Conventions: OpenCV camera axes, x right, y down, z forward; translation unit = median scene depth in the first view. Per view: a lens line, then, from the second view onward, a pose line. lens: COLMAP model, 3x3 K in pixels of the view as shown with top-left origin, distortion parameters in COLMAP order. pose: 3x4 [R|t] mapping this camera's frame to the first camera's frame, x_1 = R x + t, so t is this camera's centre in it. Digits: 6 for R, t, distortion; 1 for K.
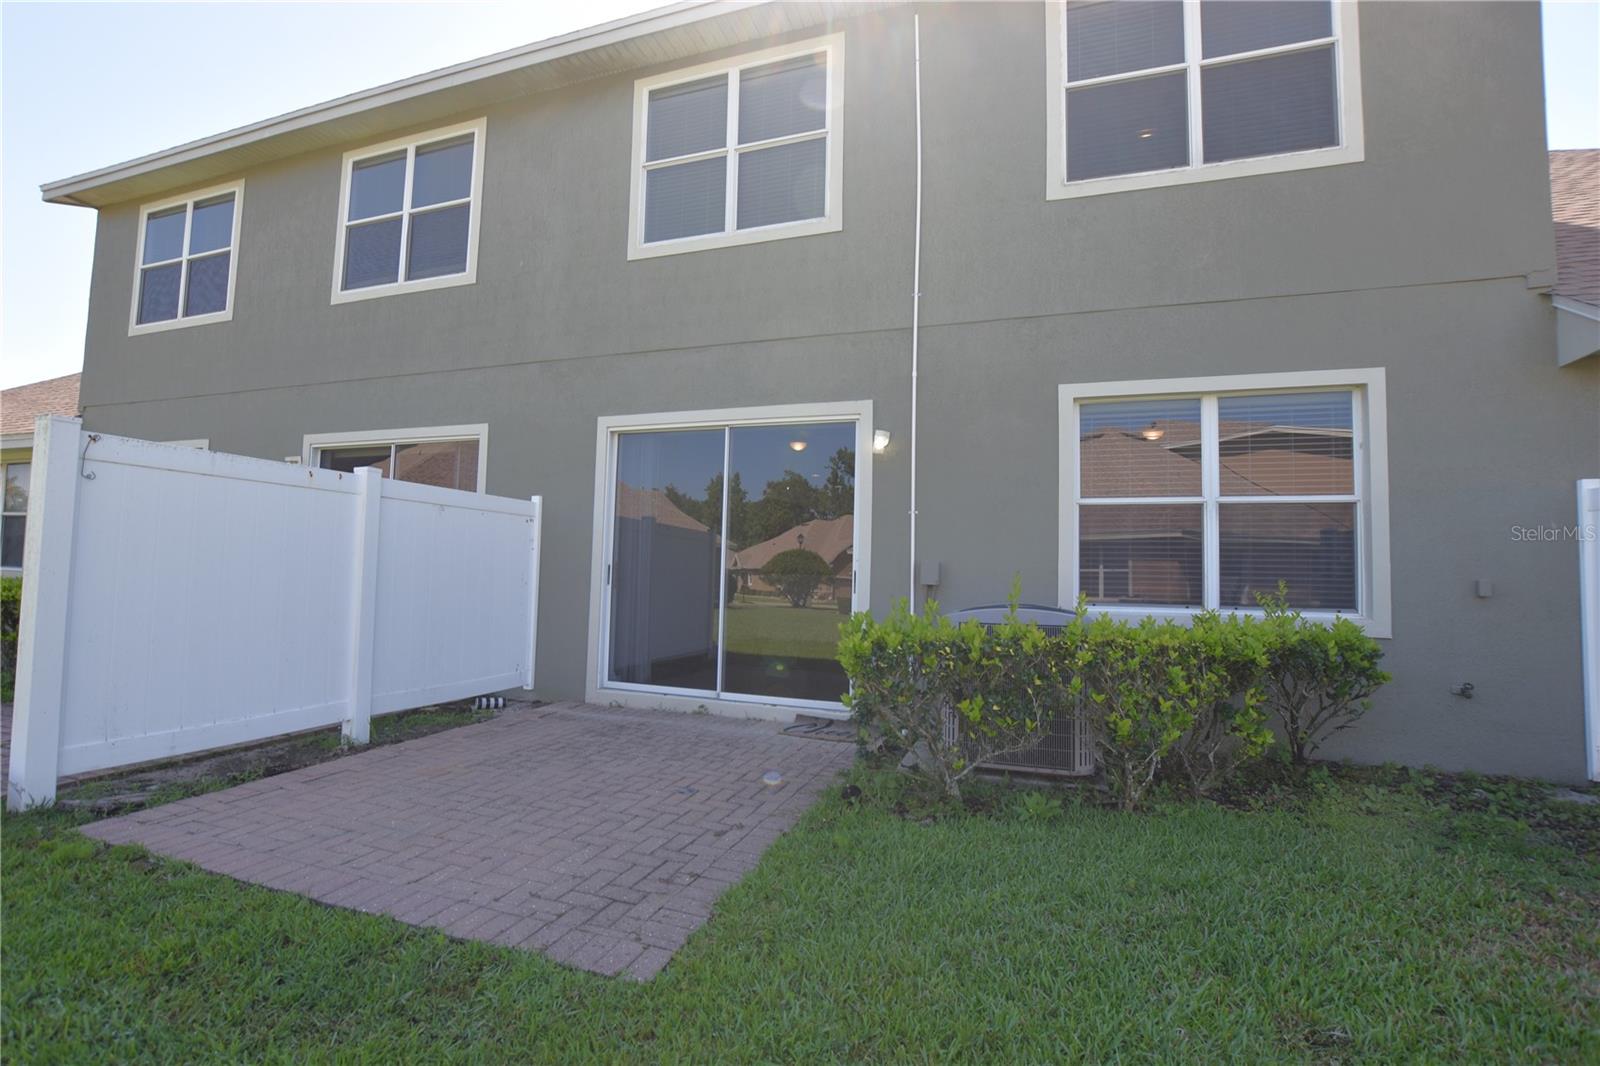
lens RADIAL K [[714.3, 0, 793.8], [0, 714.3, 538.9], [0, 0, 1]] dist [-0.029307, 0.004108]
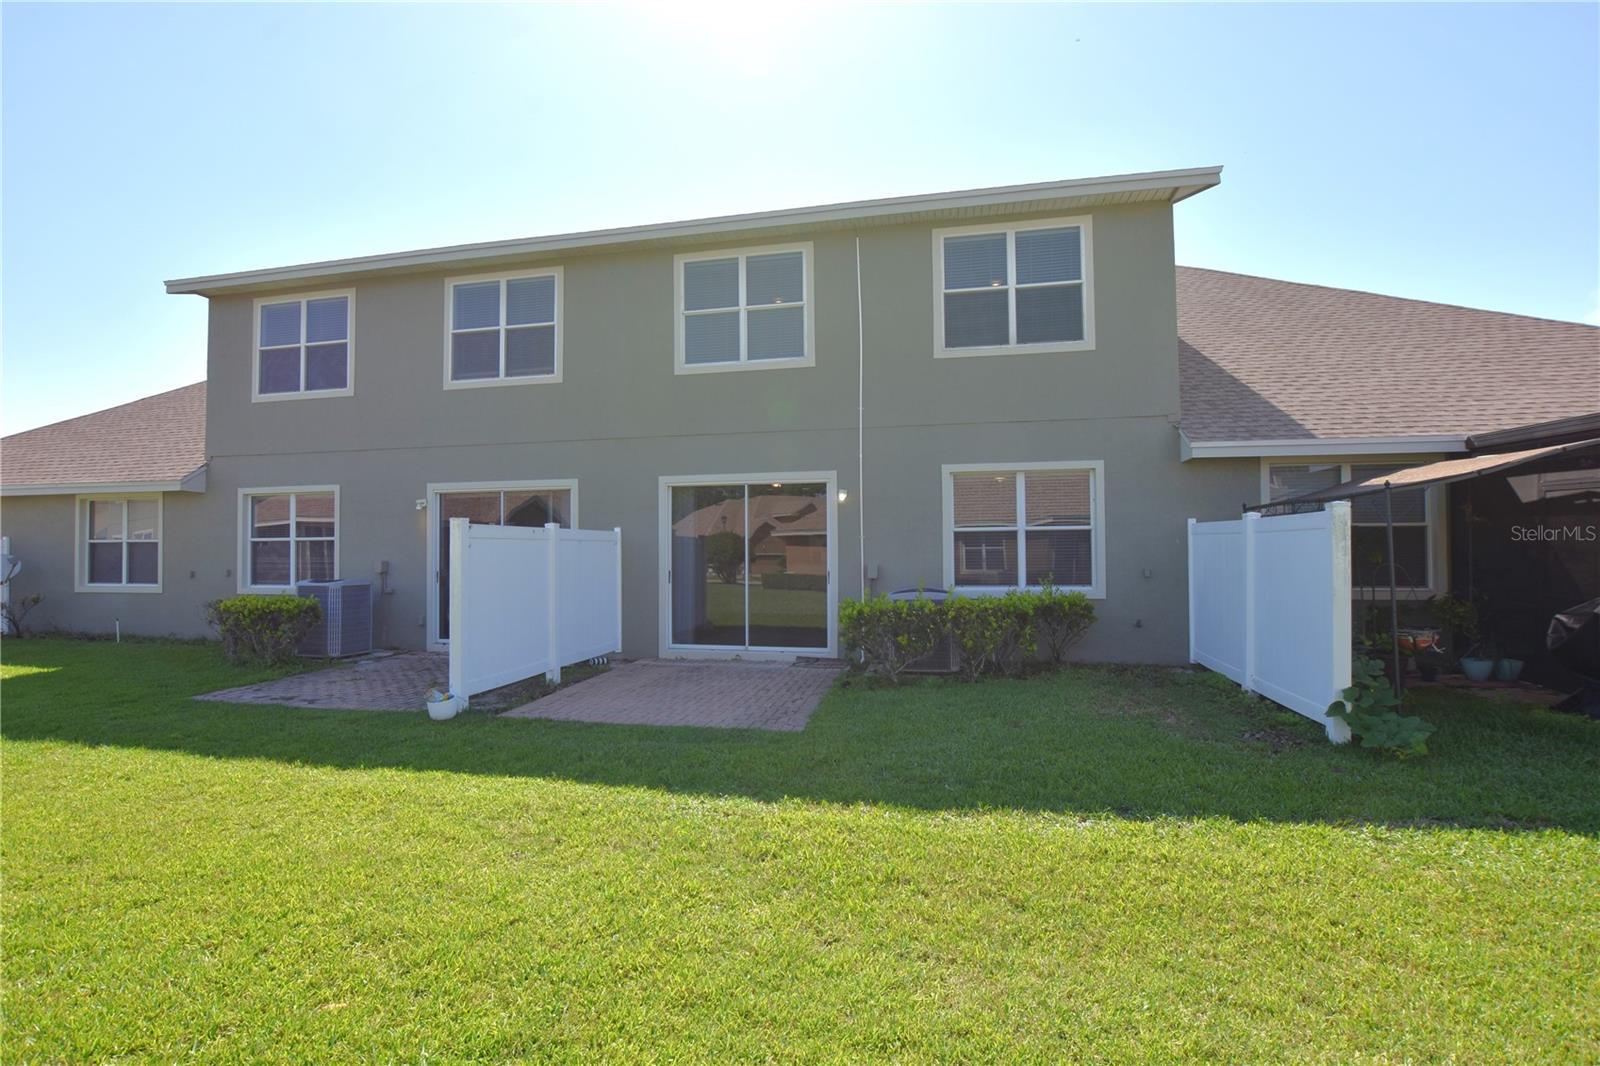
lens RADIAL K [[714.3, 0, 793.8], [0, 714.3, 538.9], [0, 0, 1]] dist [-0.029307, 0.004108]
pose [[0.991077, -0.030273, 0.129811, -0.236042], [0.025556, 0.998956, 0.037853, -0.107602], [-0.130821, -0.034198, 0.990816, -0.739287]]
